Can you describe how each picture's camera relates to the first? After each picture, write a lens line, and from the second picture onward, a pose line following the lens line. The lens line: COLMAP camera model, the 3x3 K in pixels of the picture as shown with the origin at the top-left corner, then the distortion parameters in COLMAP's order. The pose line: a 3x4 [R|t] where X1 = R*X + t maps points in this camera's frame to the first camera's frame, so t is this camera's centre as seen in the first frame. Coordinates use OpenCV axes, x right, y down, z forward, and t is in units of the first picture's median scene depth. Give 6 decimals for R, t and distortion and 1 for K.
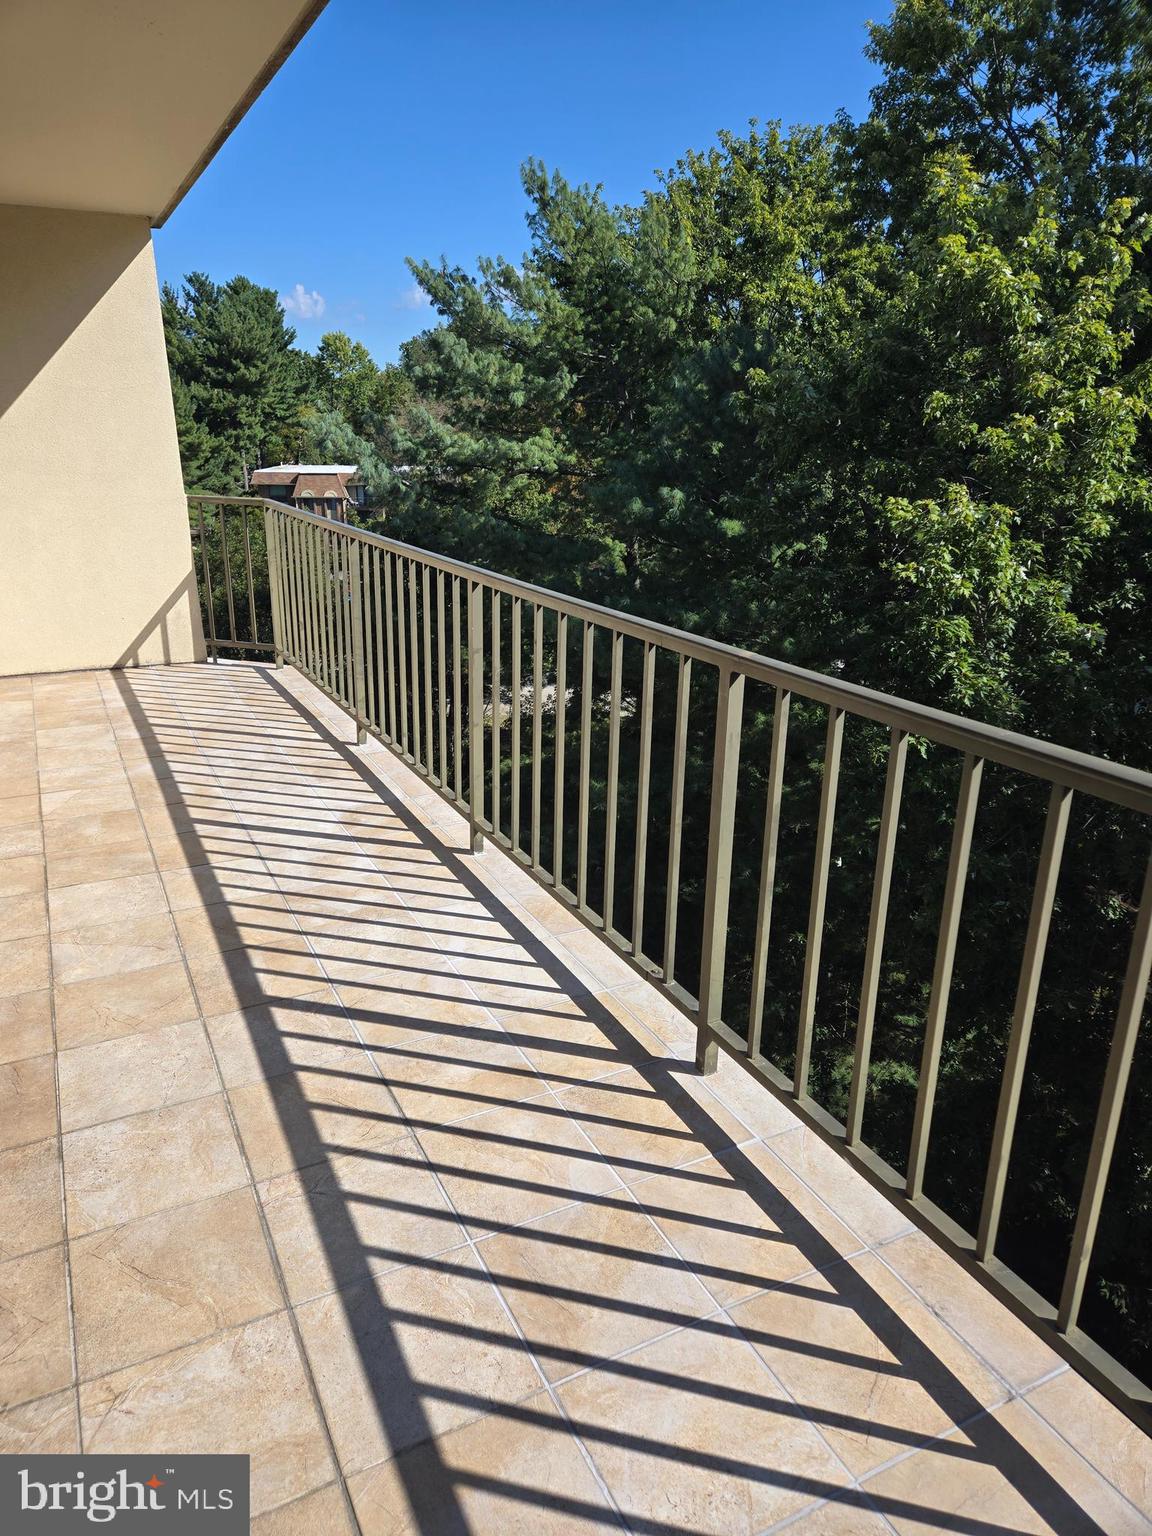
lens RADIAL K [[1023.5, 0, 576.0], [0, 1023.5, 768.0], [0, 0, 1]] dist [0.097745, -0.084567]
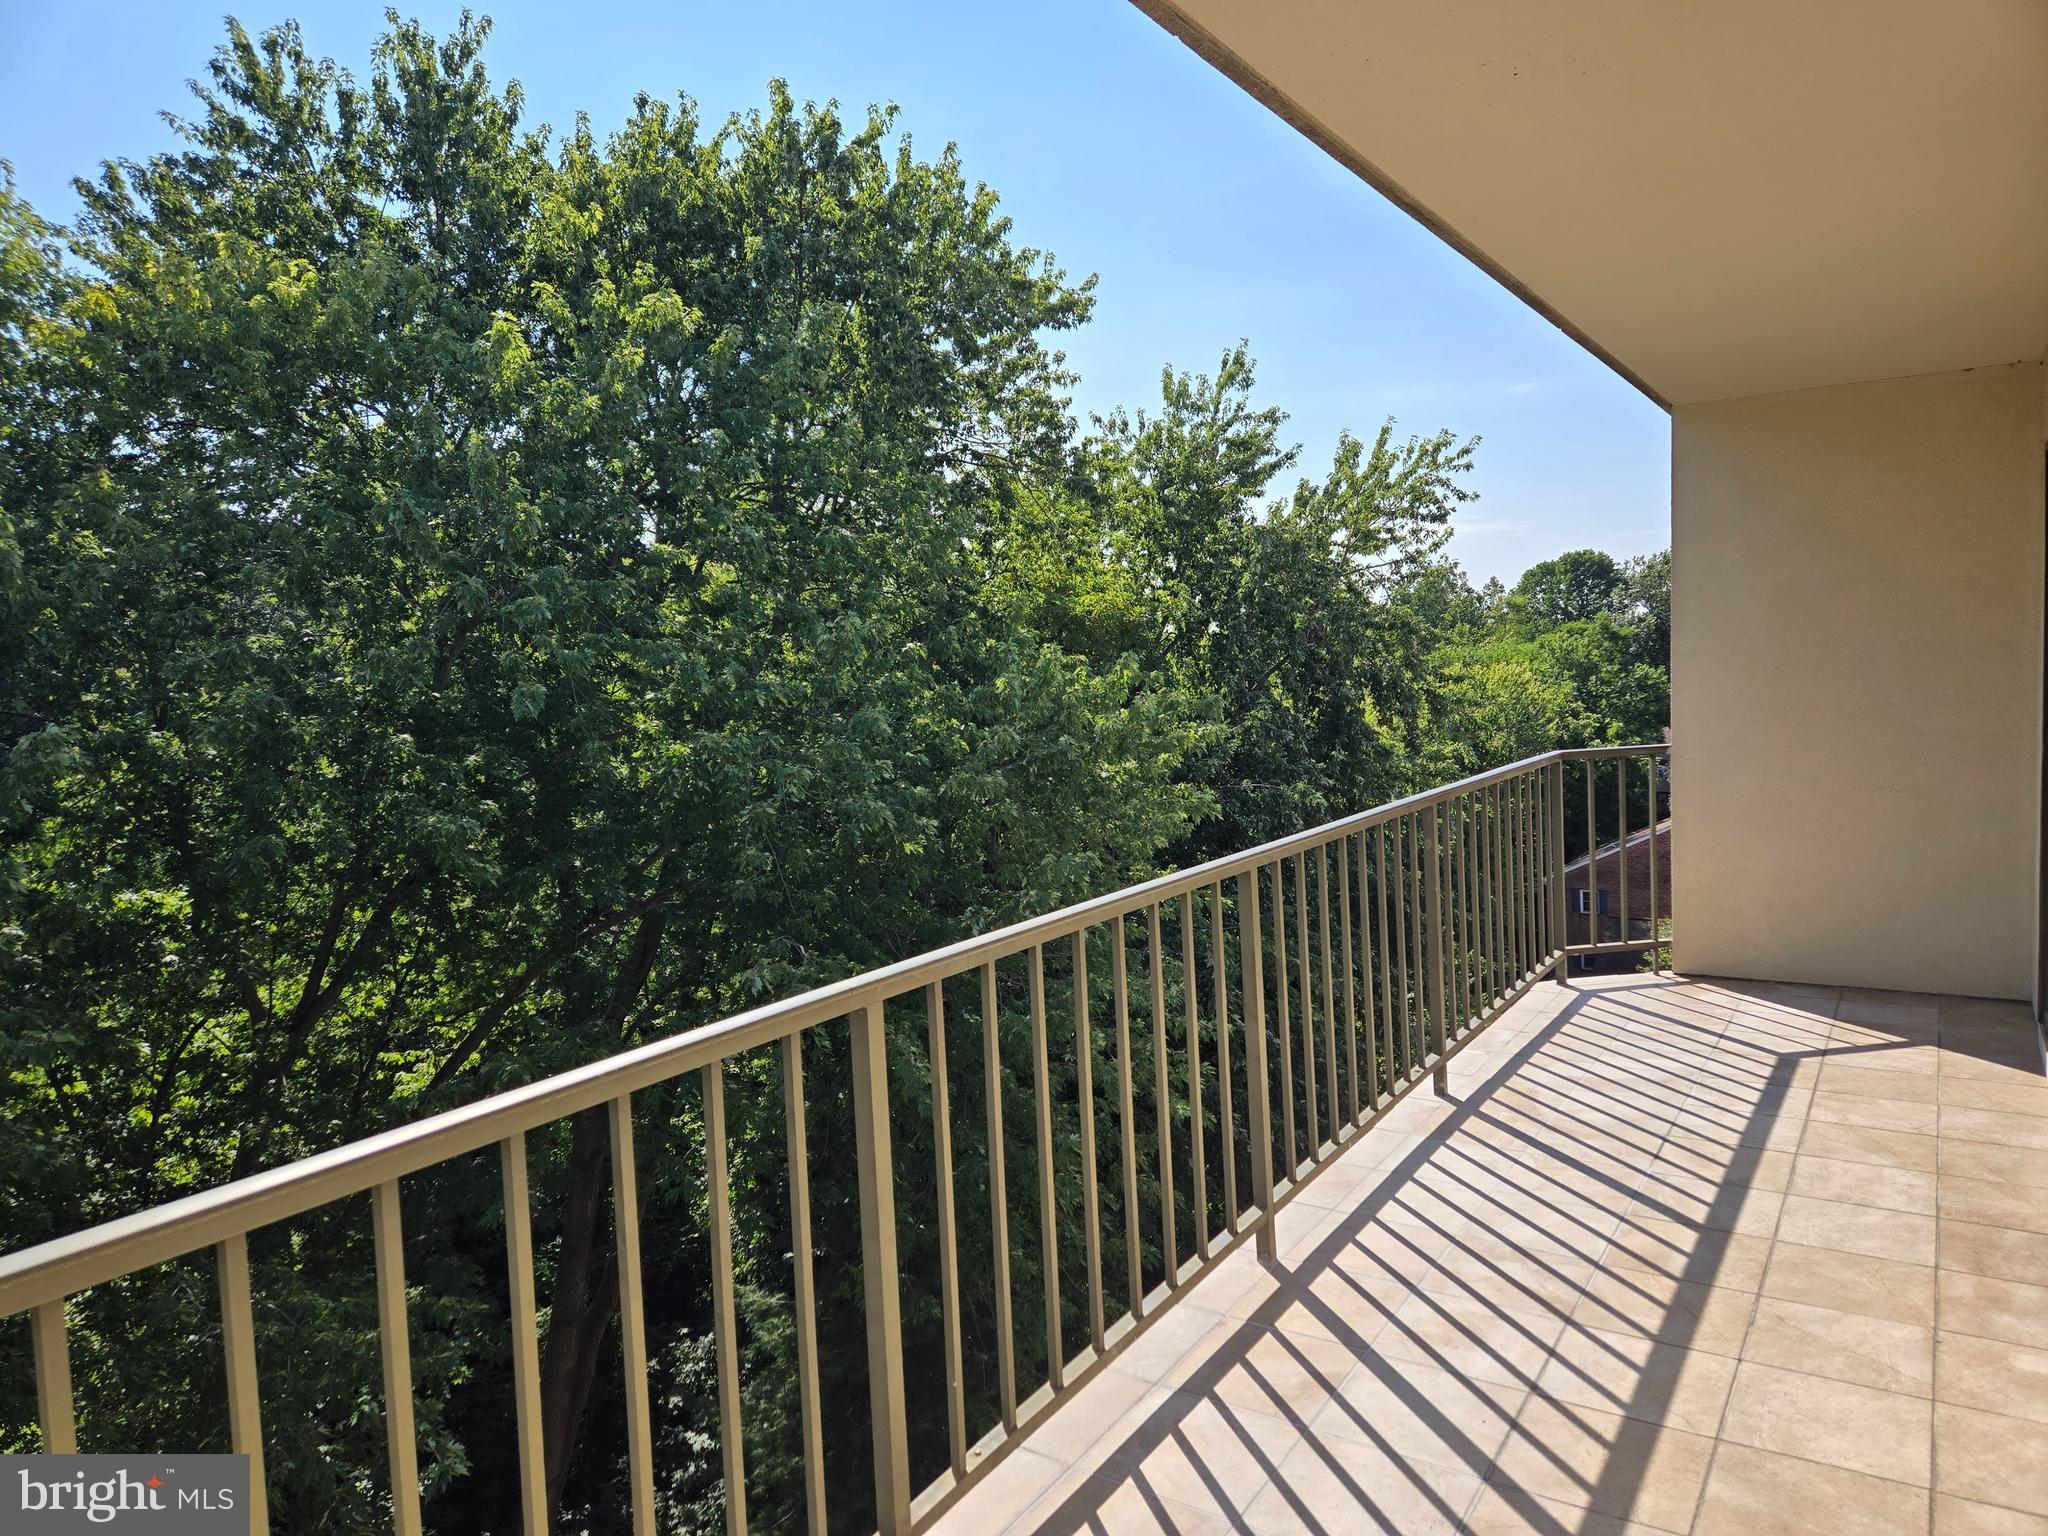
lens RADIAL K [[1364.6, 0, 1024.0], [0, 1364.6, 768.0], [0, 0, 1]] dist [0.097745, -0.084567]
pose [[-0.493612, -0.061543, 0.867502, -0.990194], [0.304747, 0.922007, 0.238812, -0.608991], [-0.814540, 0.382250, -0.436359, 1.746881]]
